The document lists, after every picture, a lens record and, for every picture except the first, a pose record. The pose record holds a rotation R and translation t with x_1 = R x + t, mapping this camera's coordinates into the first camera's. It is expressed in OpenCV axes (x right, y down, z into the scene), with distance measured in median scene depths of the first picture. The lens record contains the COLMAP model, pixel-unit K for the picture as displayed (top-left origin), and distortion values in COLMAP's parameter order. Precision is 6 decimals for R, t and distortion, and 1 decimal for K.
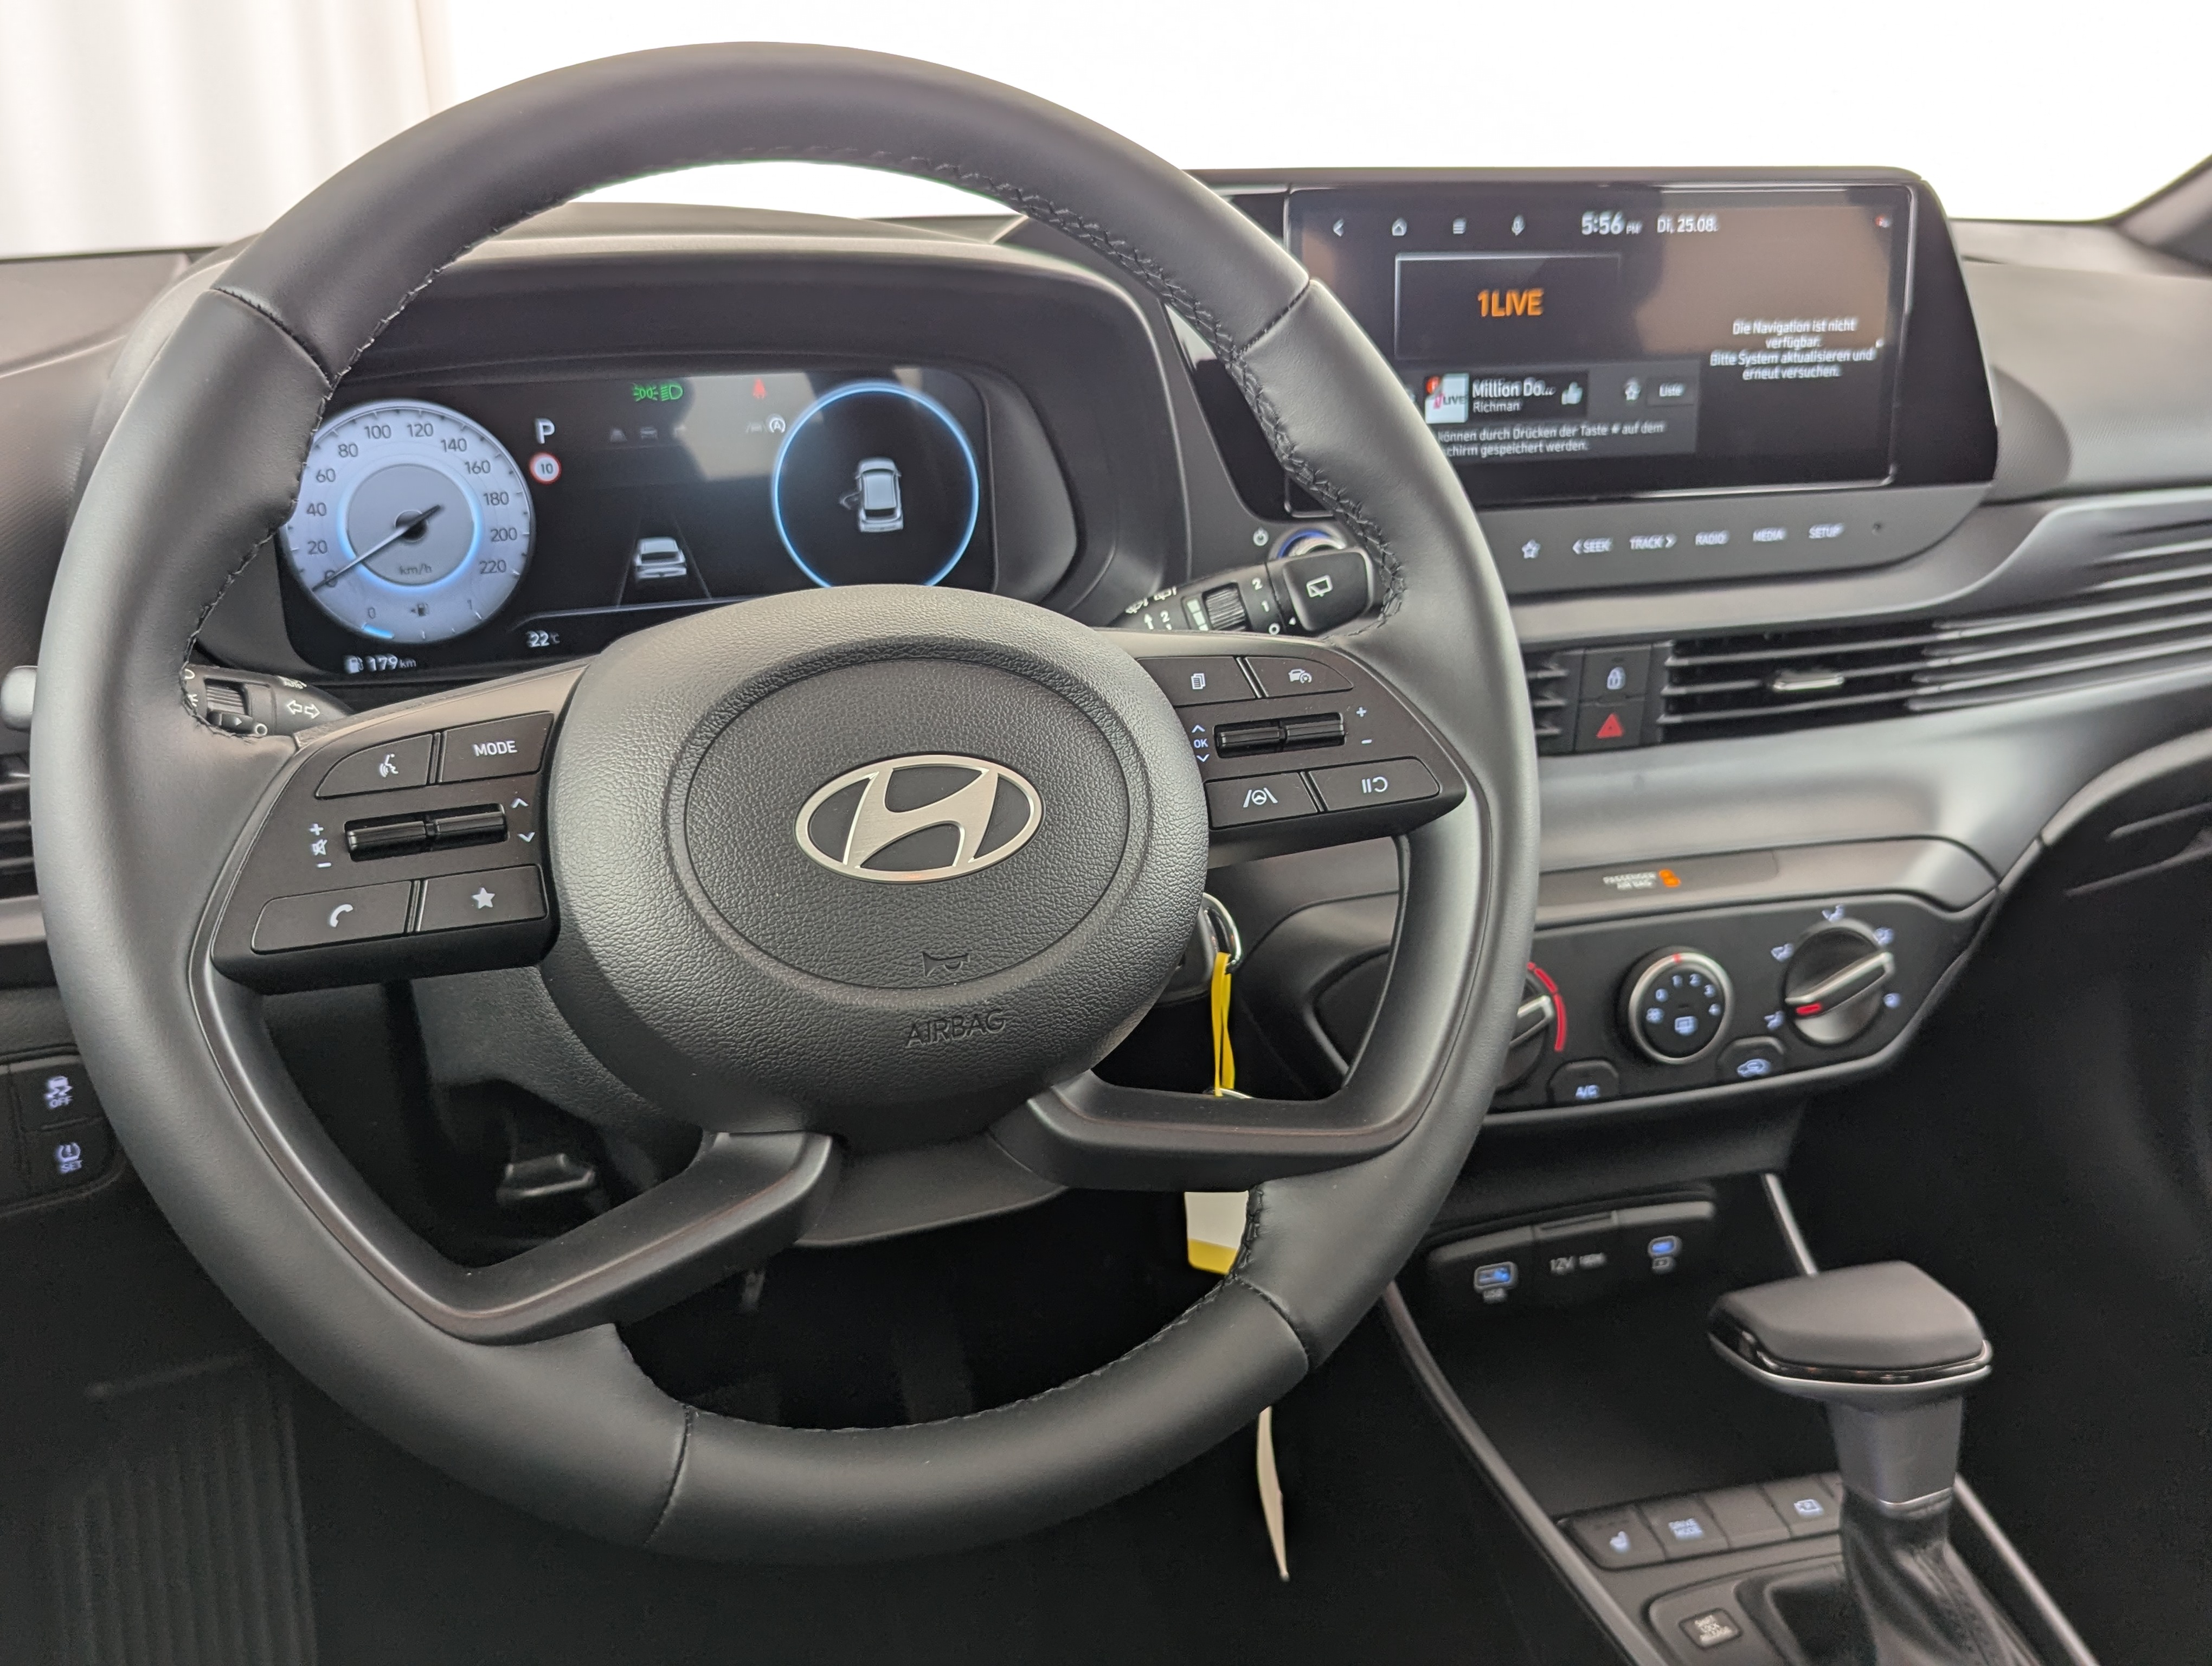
lens RADIAL K [[2018.5, 0, 1115.9], [0, 2018.5, 819.5], [0, 0, 1]] dist [0.003891, 0.000000]
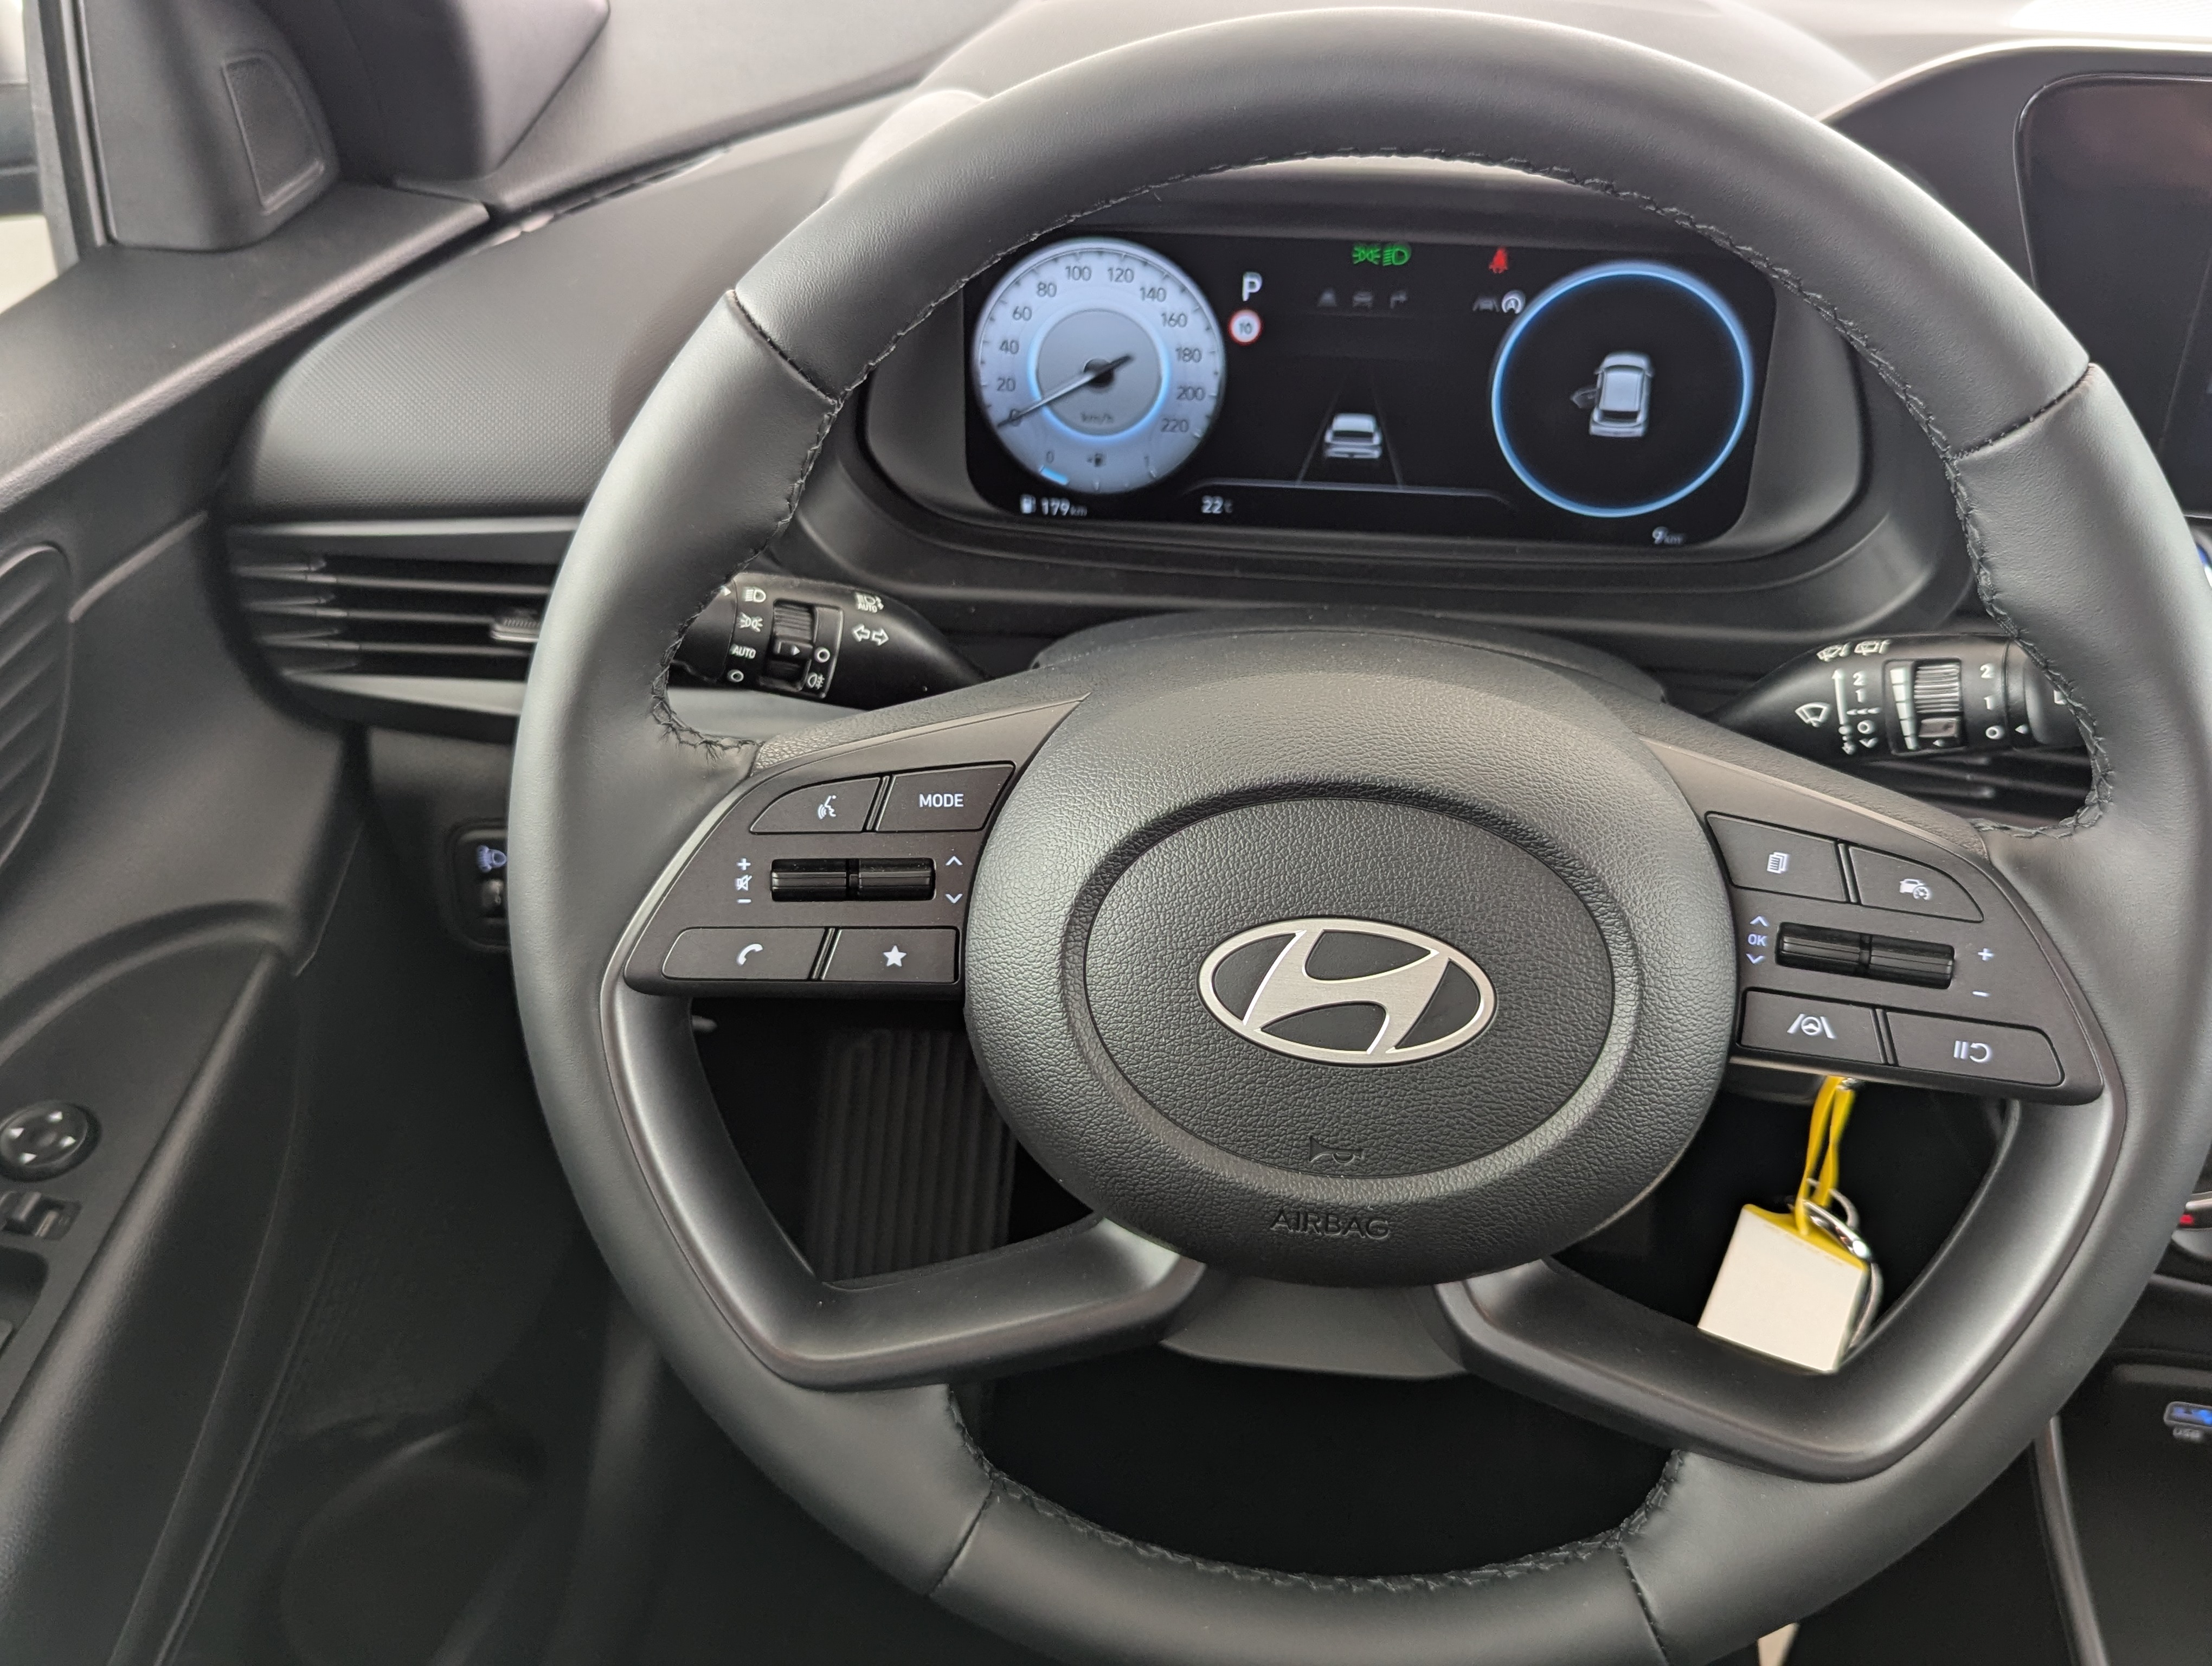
lens RADIAL K [[2018.5, 0, 1109.9], [0, 2018.5, 814.4], [0, 0, 1]] dist [0.003891, 0.000000]
pose [[0.859179, 0.273439, -0.432484, 0.151254], [-0.160326, 0.946534, 0.279943, -0.262990], [0.485909, -0.171183, 0.857082, 0.182913]]
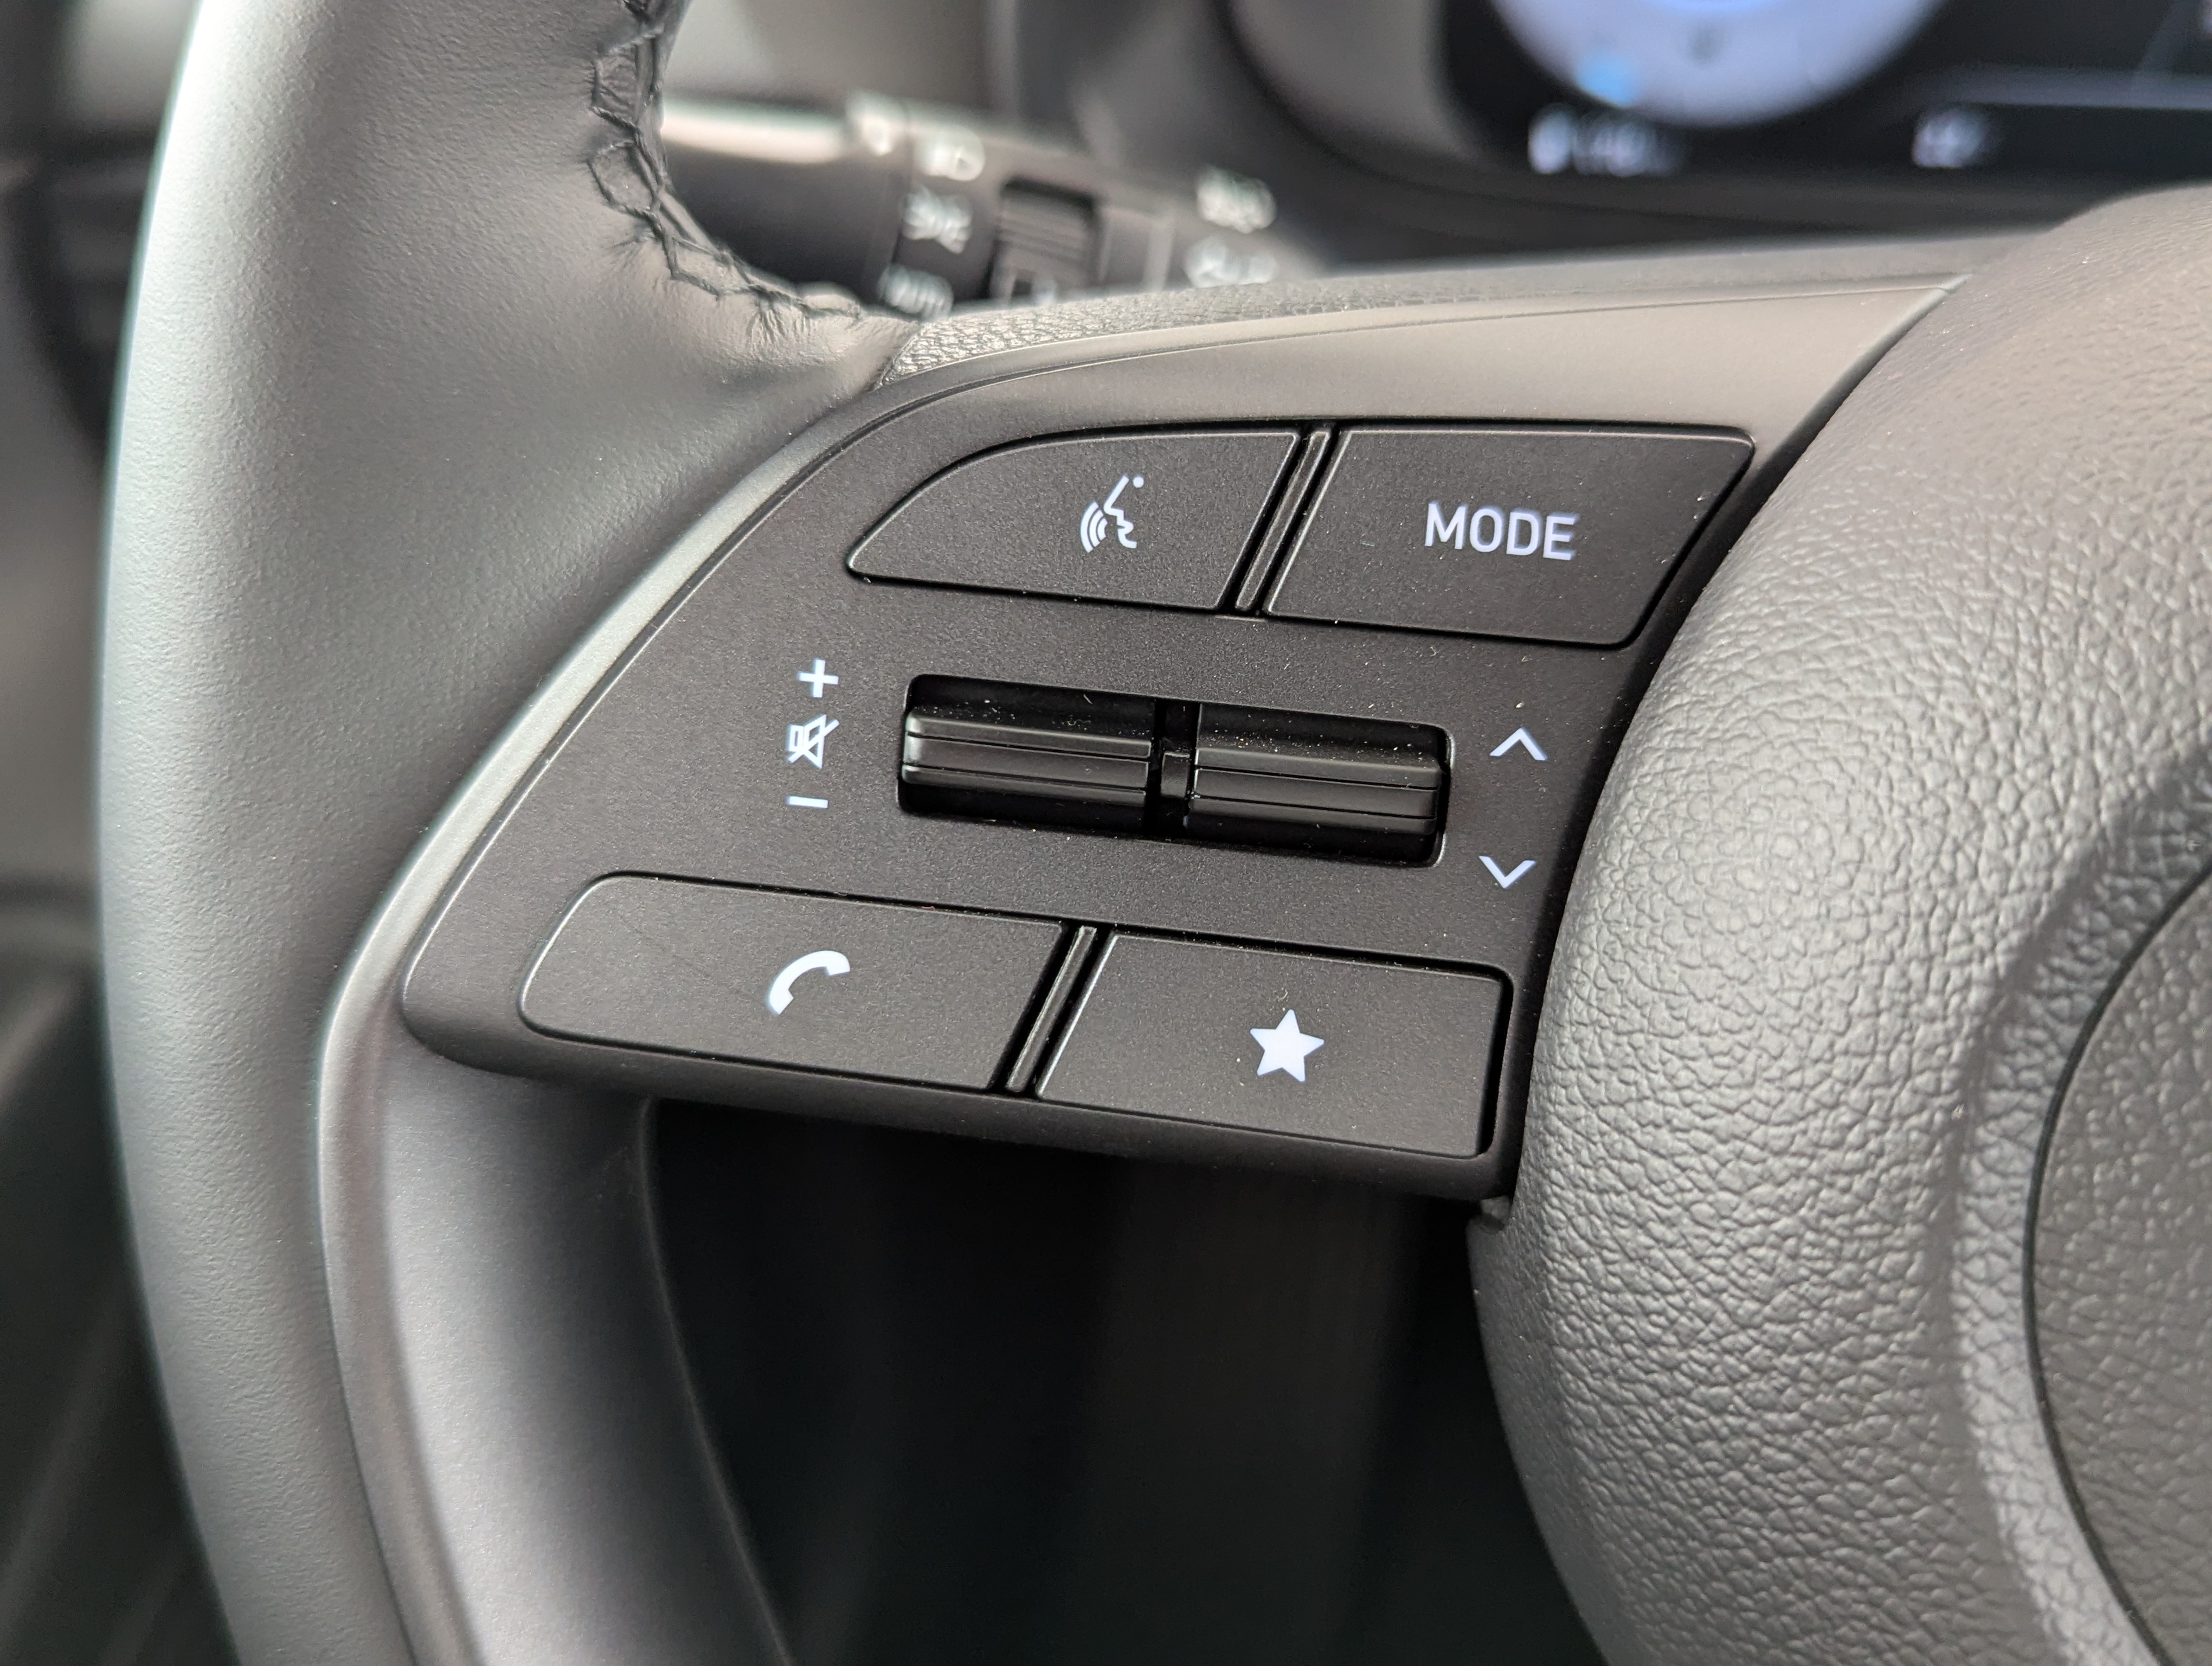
lens RADIAL K [[2018.5, 0, 1100.2], [0, 2018.5, 813.8], [0, 0, 1]] dist [0.003891, 0.000000]
pose [[0.756667, 0.357057, -0.547691, -0.154510], [-0.217347, 0.927434, 0.304347, -0.060989], [0.616616, -0.111250, 0.779364, 0.630486]]
